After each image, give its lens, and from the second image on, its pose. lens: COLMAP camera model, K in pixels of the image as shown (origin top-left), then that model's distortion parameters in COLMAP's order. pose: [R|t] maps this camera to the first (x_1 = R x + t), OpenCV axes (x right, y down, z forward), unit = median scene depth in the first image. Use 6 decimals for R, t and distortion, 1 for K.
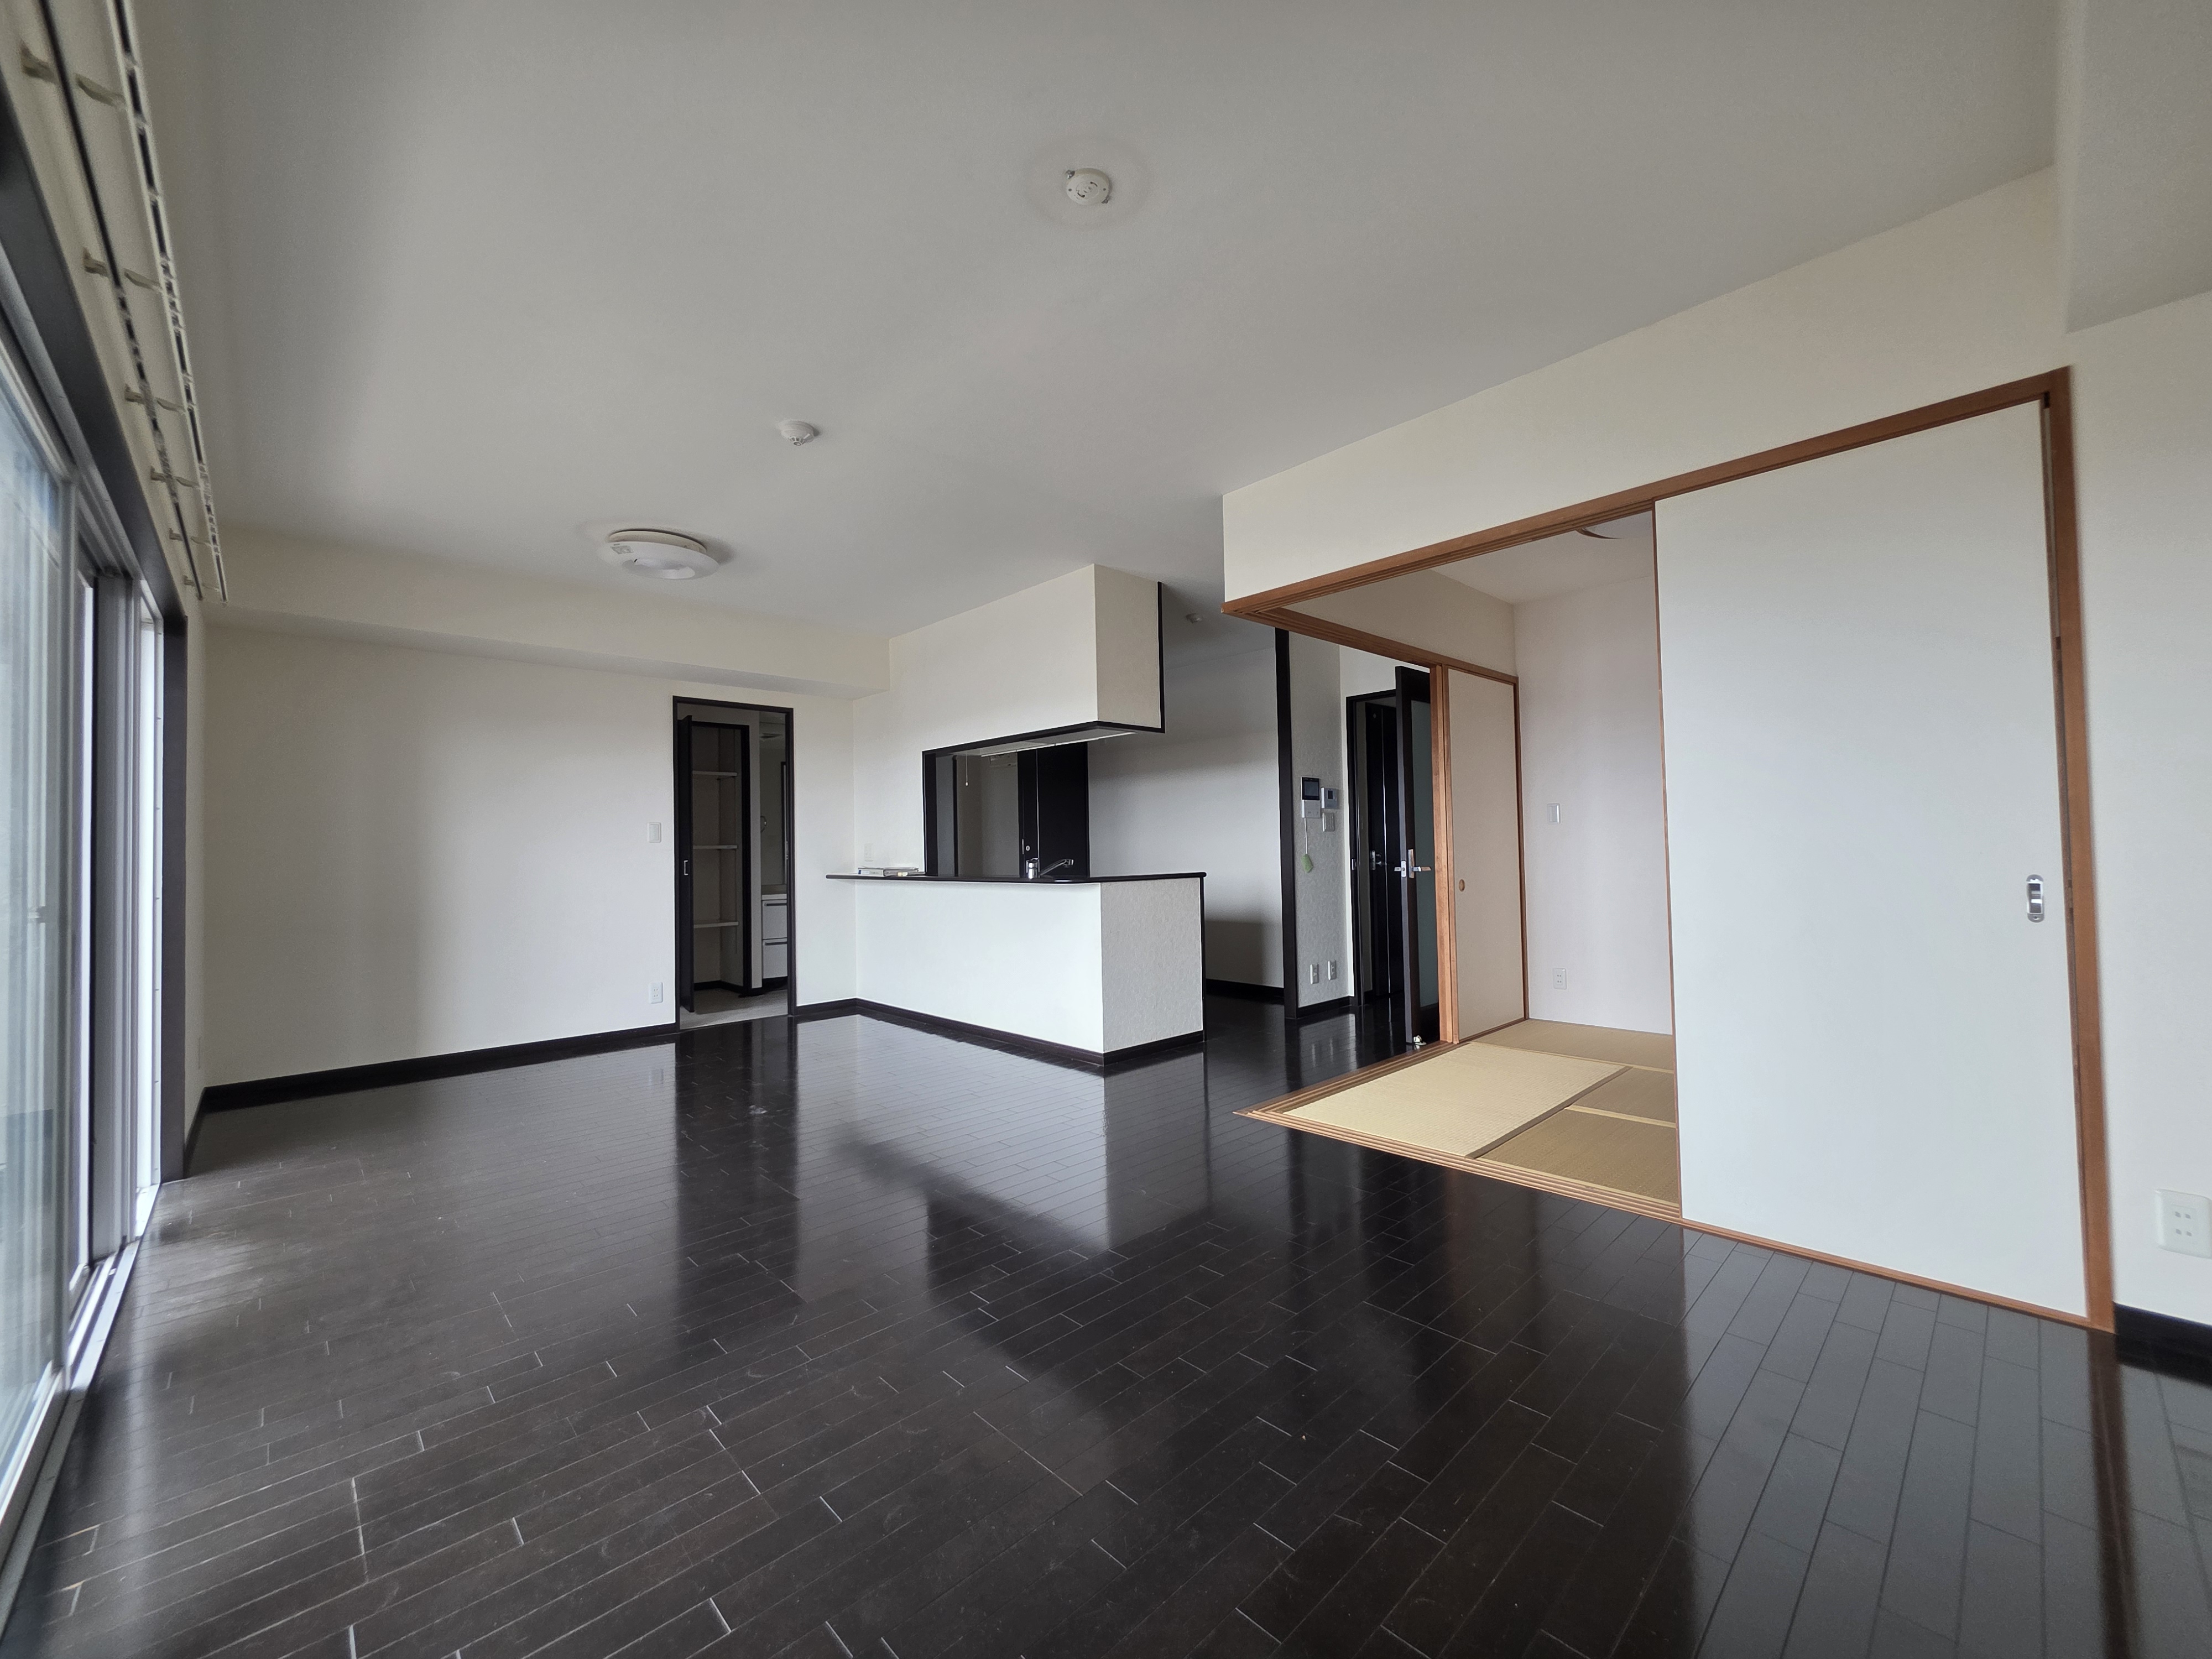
lens RADIAL K [[884.6, 0, 1102.0], [0, 884.6, 819.0], [0, 0, 1]] dist [-0.000440, 0.001298]
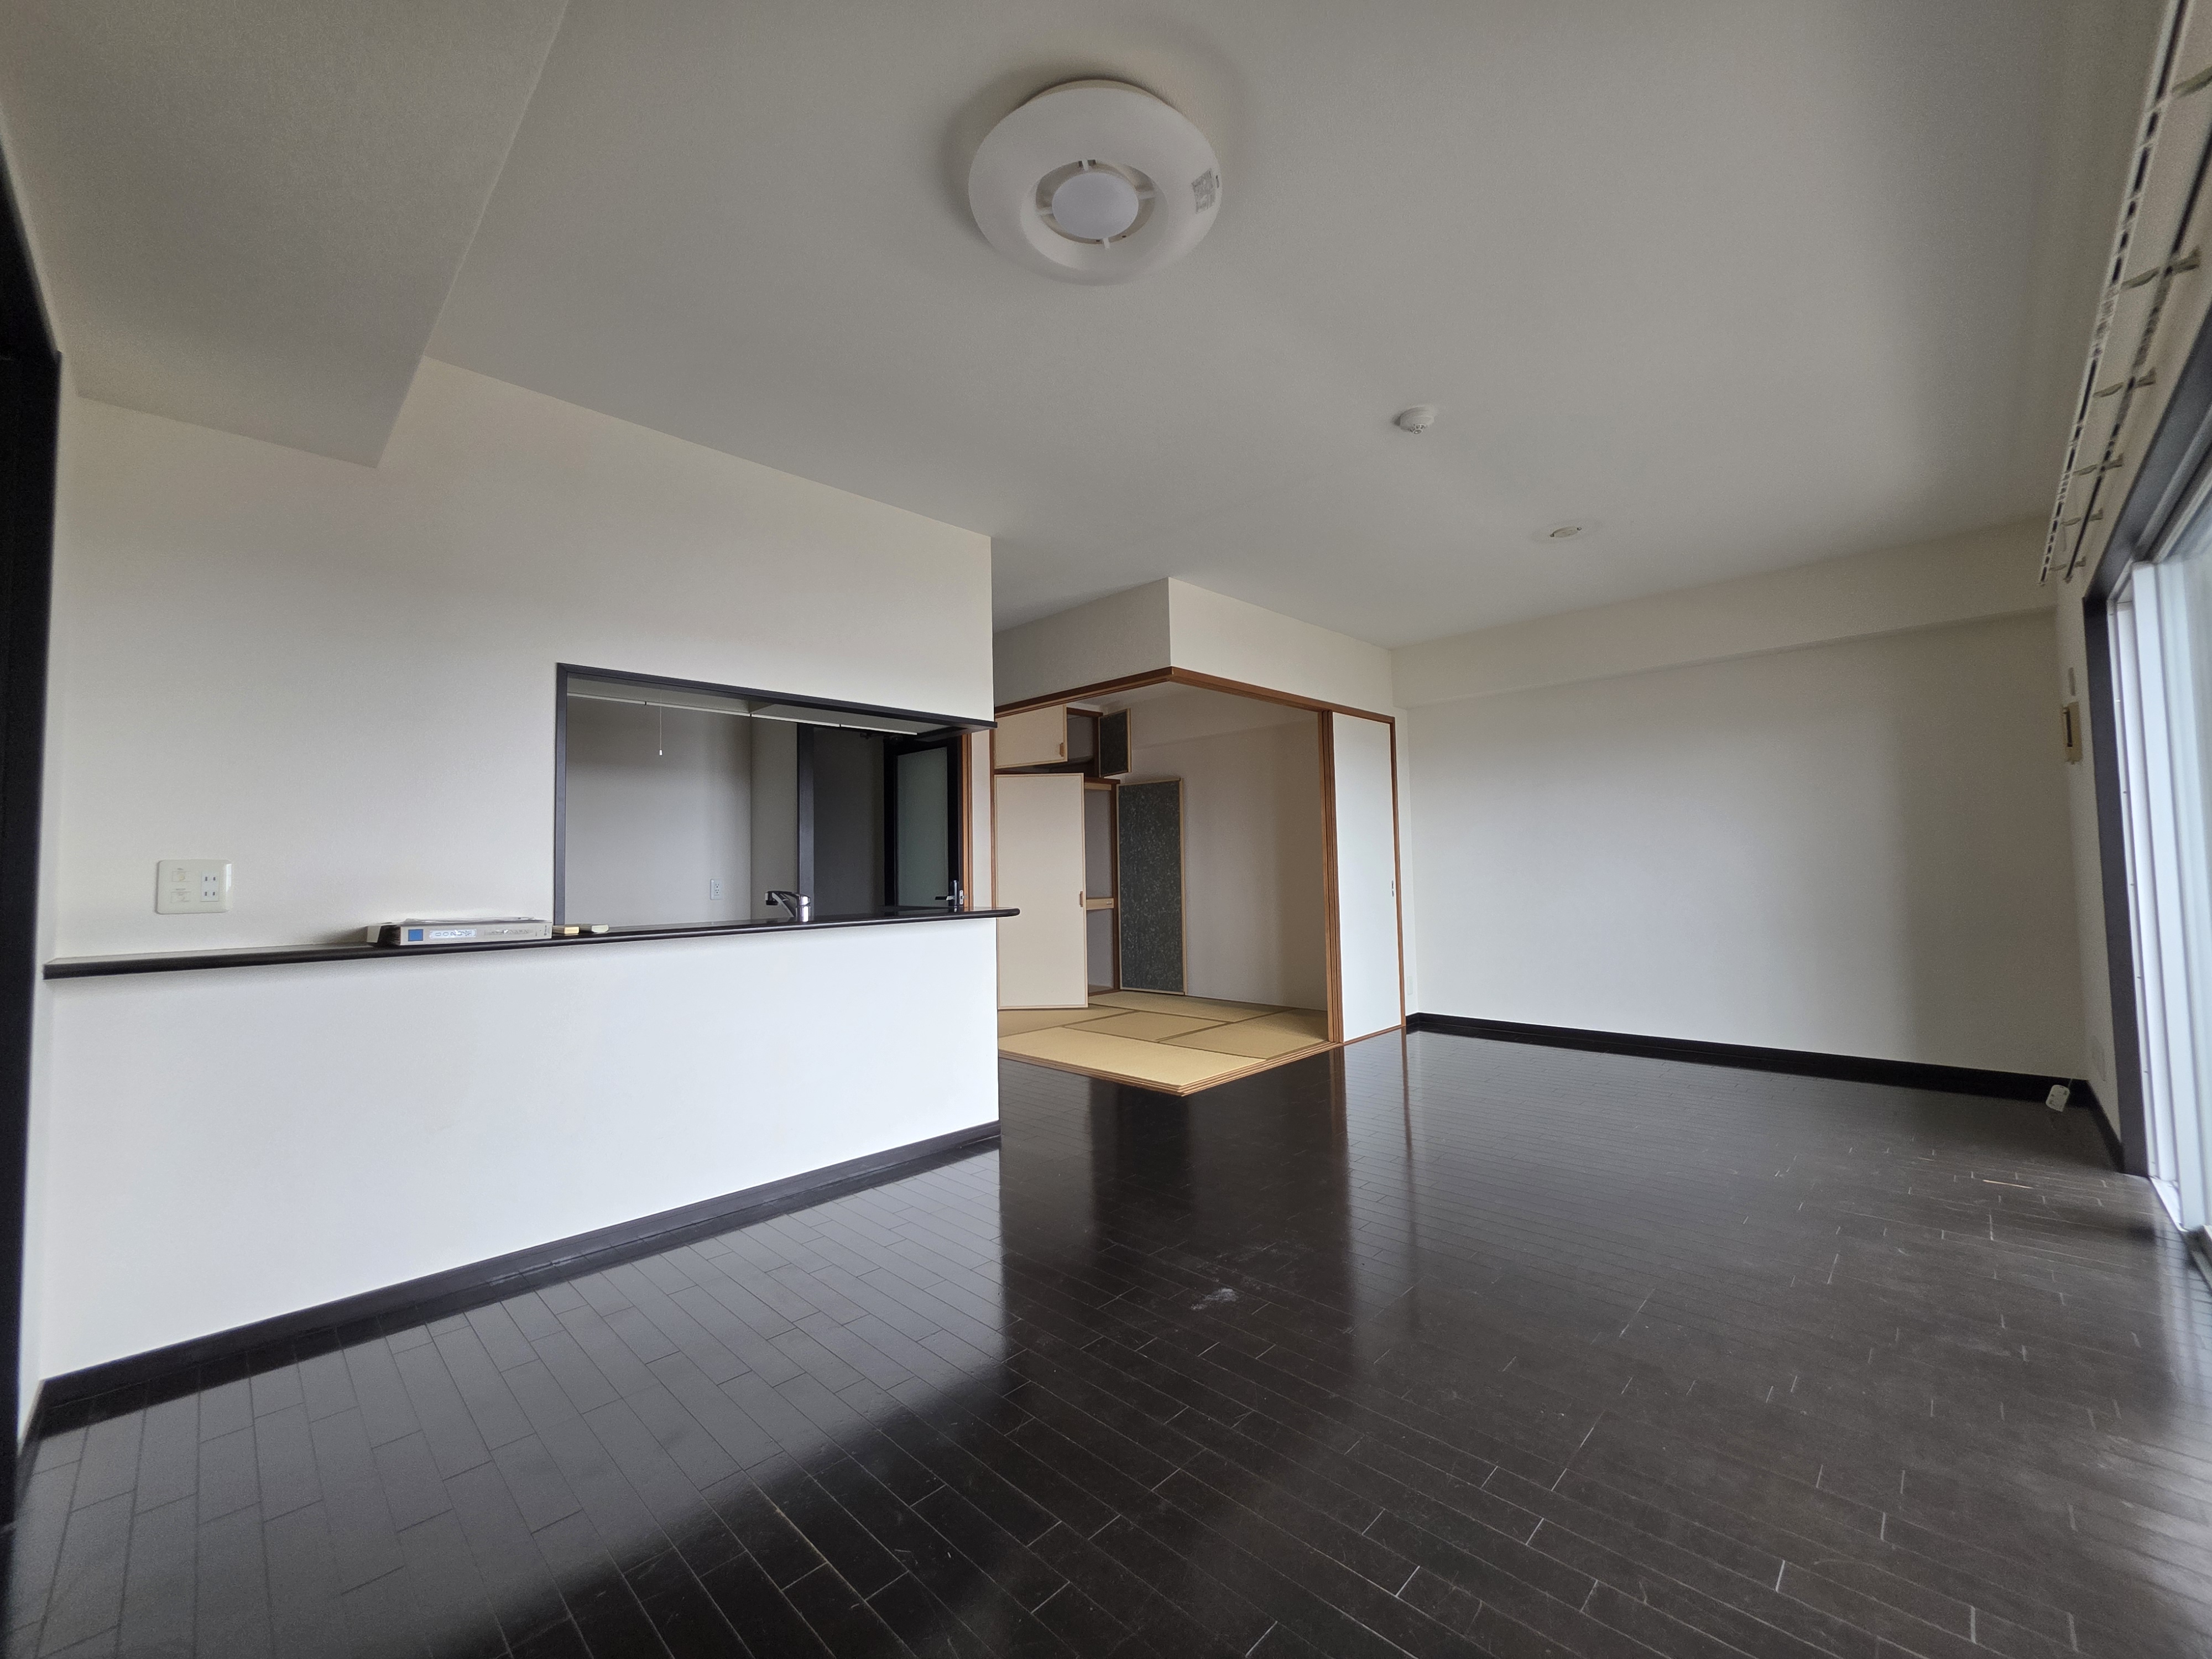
lens RADIAL K [[884.6, 0, 1102.5], [0, 884.6, 824.6], [0, 0, 1]] dist [-0.000440, 0.001298]
pose [[-0.040552, 0.074363, 0.996406, -1.553801], [-0.015160, 0.997066, -0.075029, 0.089500], [-0.999062, -0.018148, -0.039305, 1.712979]]
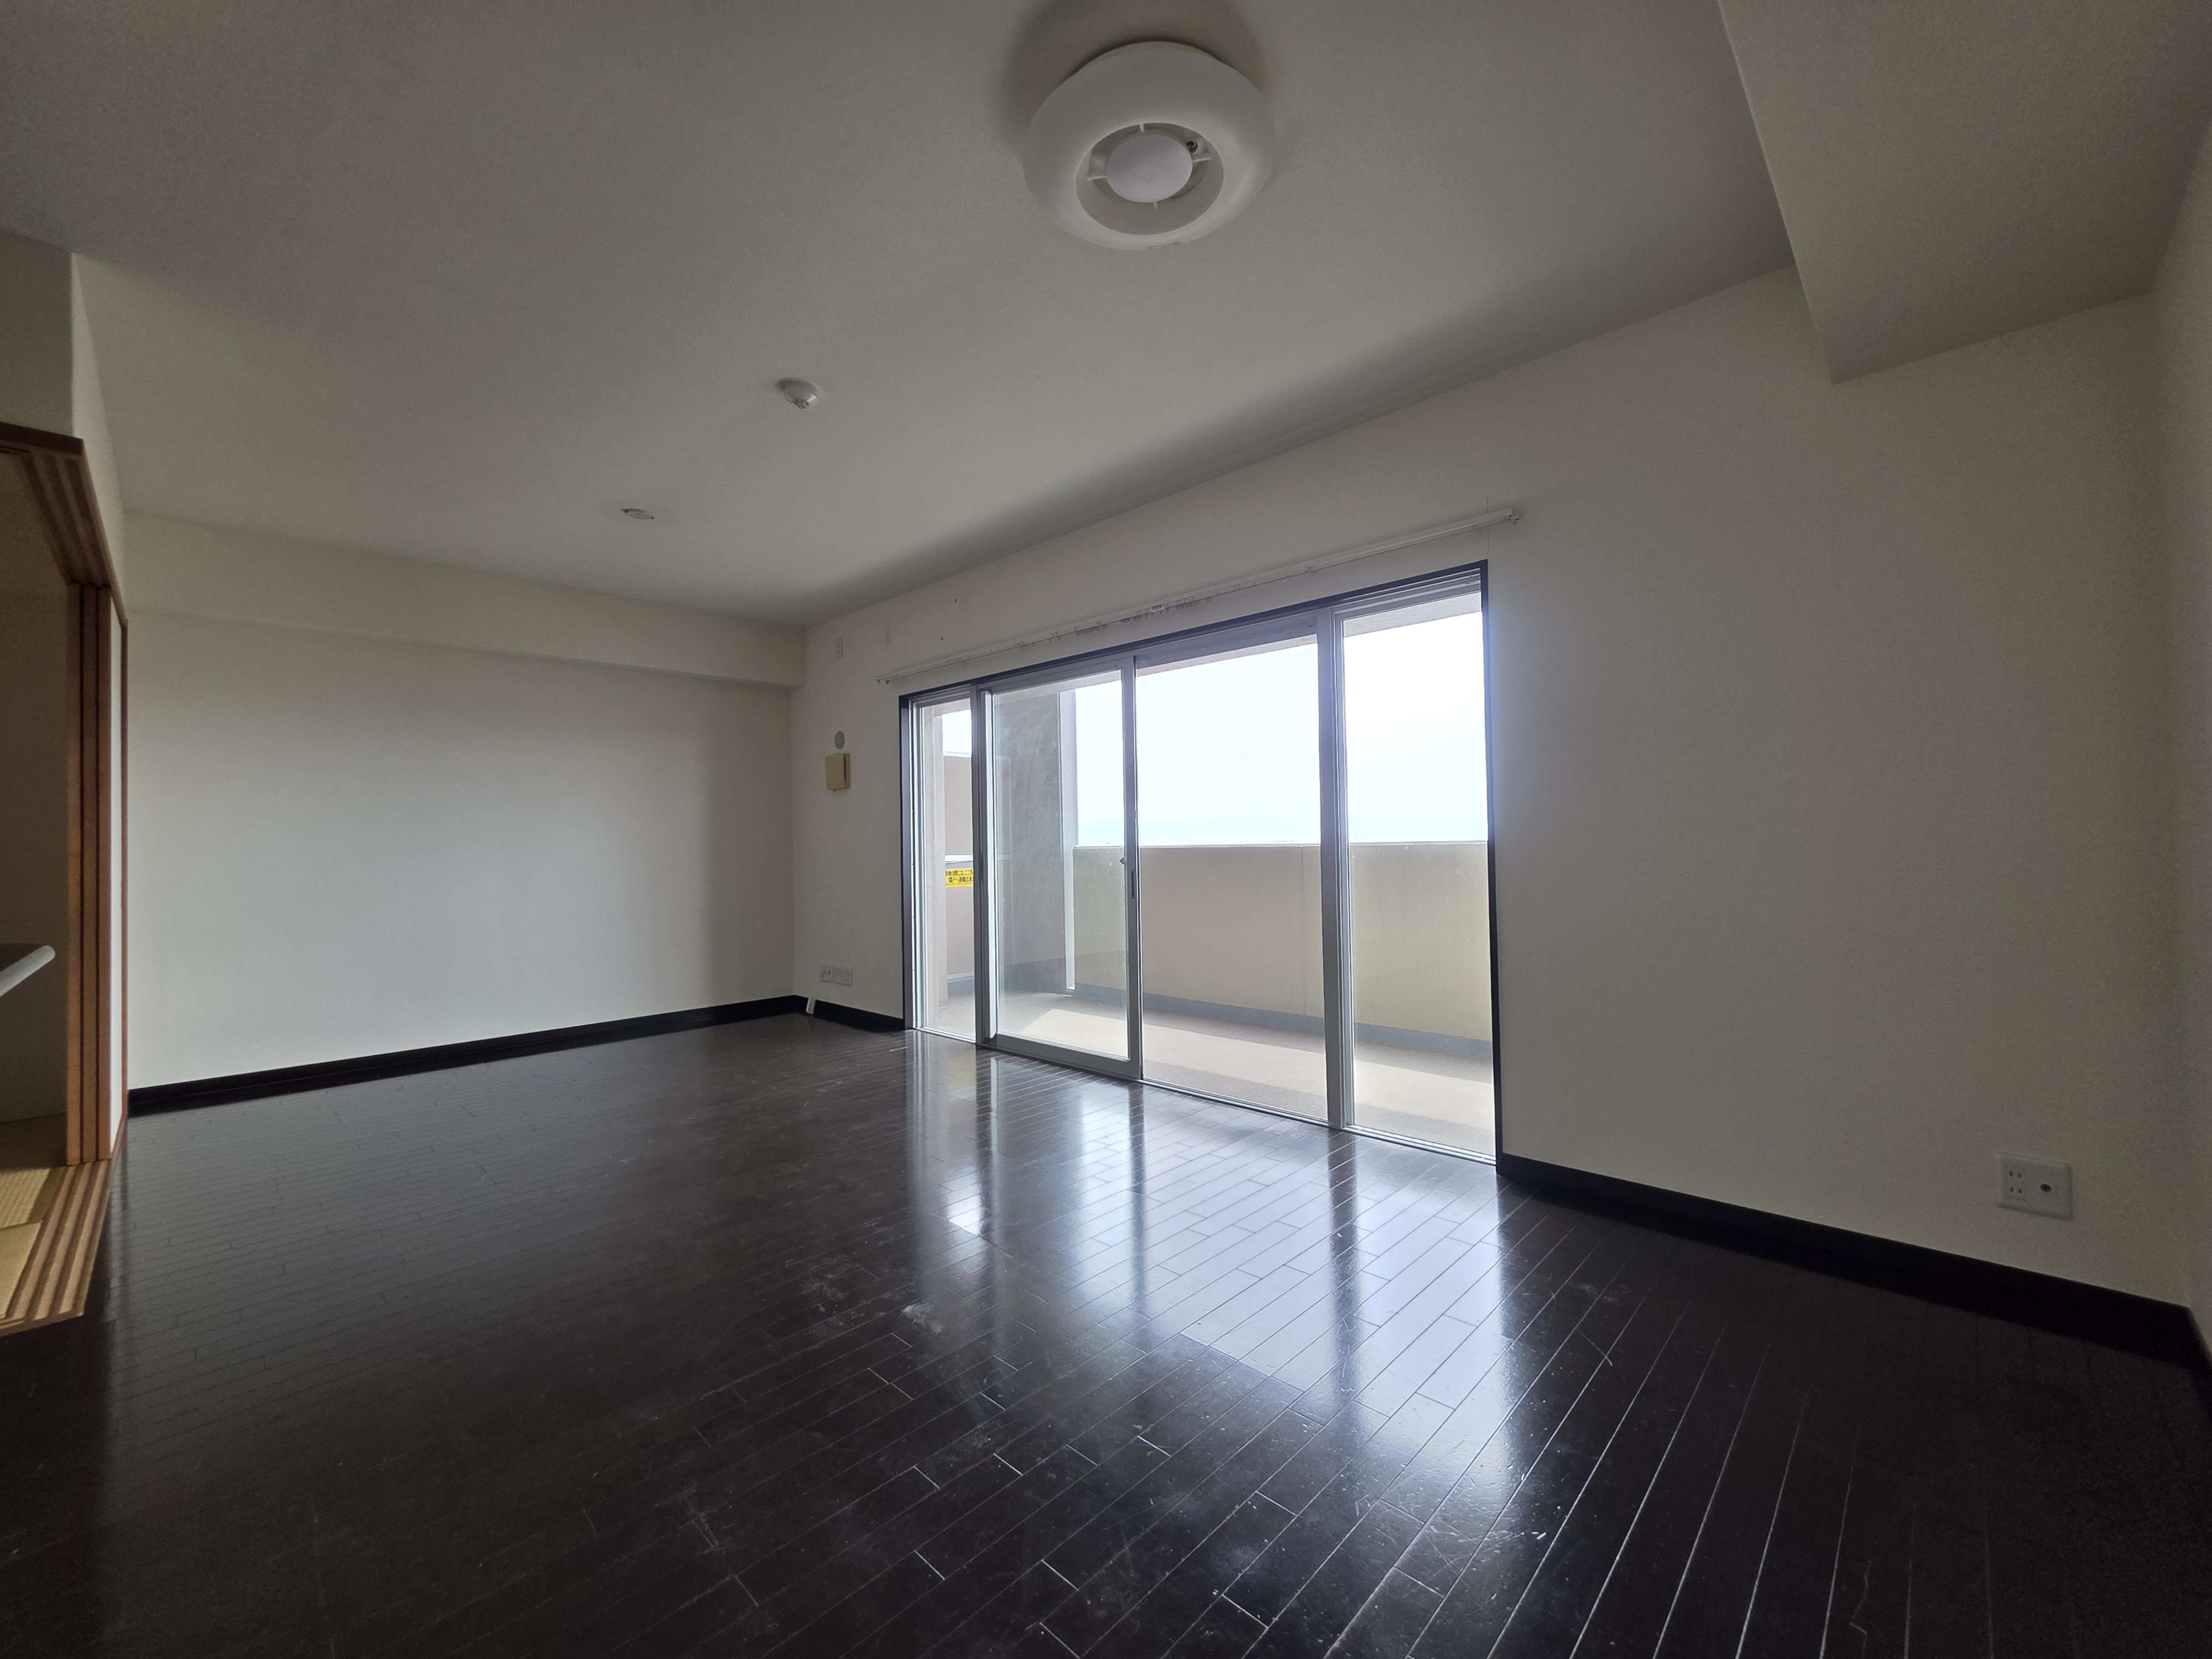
lens RADIAL K [[884.6, 0, 1102.2], [0, 884.6, 827.2], [0, 0, 1]] dist [-0.000440, 0.001298]
pose [[-0.998041, 0.036953, -0.050481, -0.841120], [0.039719, 0.997700, -0.054931, 0.102648], [0.048335, -0.056829, -0.997213, 2.330560]]
